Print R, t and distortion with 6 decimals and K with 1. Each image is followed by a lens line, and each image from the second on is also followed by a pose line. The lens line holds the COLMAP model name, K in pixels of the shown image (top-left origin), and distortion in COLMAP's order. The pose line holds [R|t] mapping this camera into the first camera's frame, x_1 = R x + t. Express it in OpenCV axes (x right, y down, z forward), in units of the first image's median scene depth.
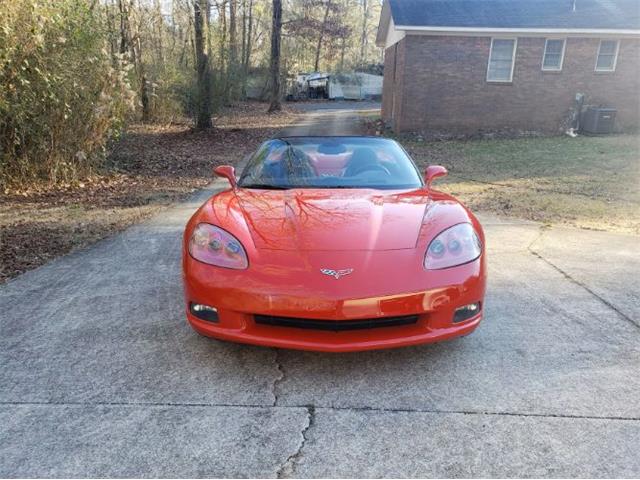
lens RADIAL K [[493.0, 0, 327.9], [0, 493.0, 233.5], [0, 0, 1]] dist [0.021929, 0.008435]
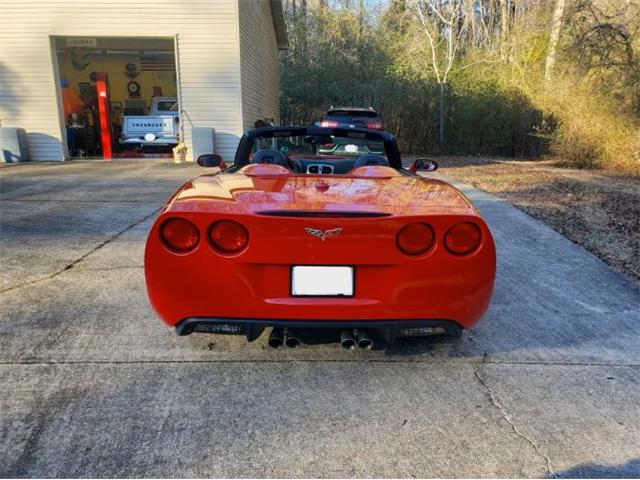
lens RADIAL K [[494.1, 0, 322.9], [0, 494.1, 230.3], [0, 0, 1]] dist [0.026725, 0.005407]
pose [[-0.999693, -0.024739, -0.001199, -0.002086], [-0.022443, 0.884319, 0.466344, -0.194618], [-0.010476, 0.466228, -0.884603, 0.808866]]
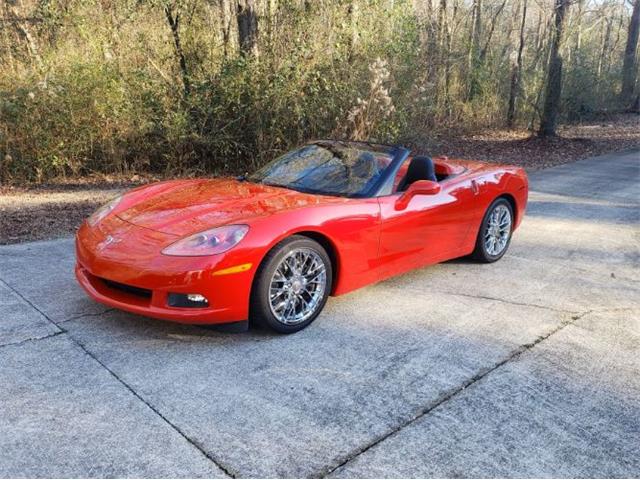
lens RADIAL K [[531.6, 0, 348.7], [0, 531.6, 238.9], [0, 0, 1]] dist [0.029825, 0.002909]
pose [[0.733994, 0.175048, -0.656210, 0.317283], [-0.186826, 0.980978, 0.052709, -0.025384], [0.652954, 0.083909, 0.752735, 0.086111]]
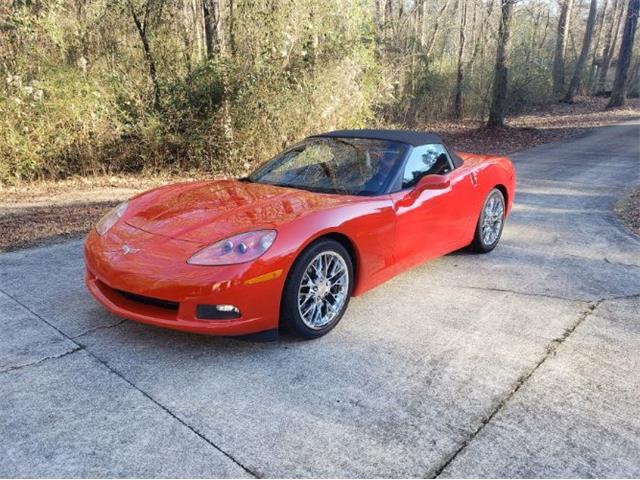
lens RADIAL K [[494.1, 0, 322.9], [0, 494.1, 230.3], [0, 0, 1]] dist [0.026725, 0.005407]
pose [[0.764607, 0.150985, -0.626562, 0.264622], [-0.151707, 0.987019, 0.052714, -0.024212], [0.626387, 0.054748, 0.777587, 0.082357]]
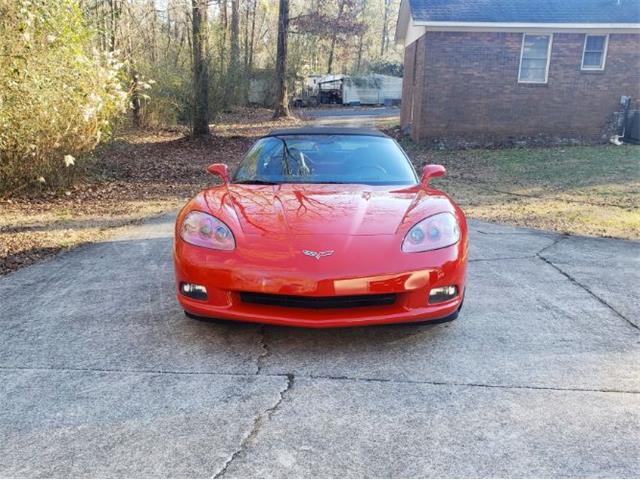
lens RADIAL K [[571.8, 0, 320.0], [0, 571.8, 240.0], [0, 0, 1]] dist [0.068783, -0.105349]
pose [[0.999230, 0.007945, -0.038417, 0.016500], [-0.009273, 0.999361, -0.034517, 0.021832], [0.038118, 0.034847, 0.998665, -0.055236]]
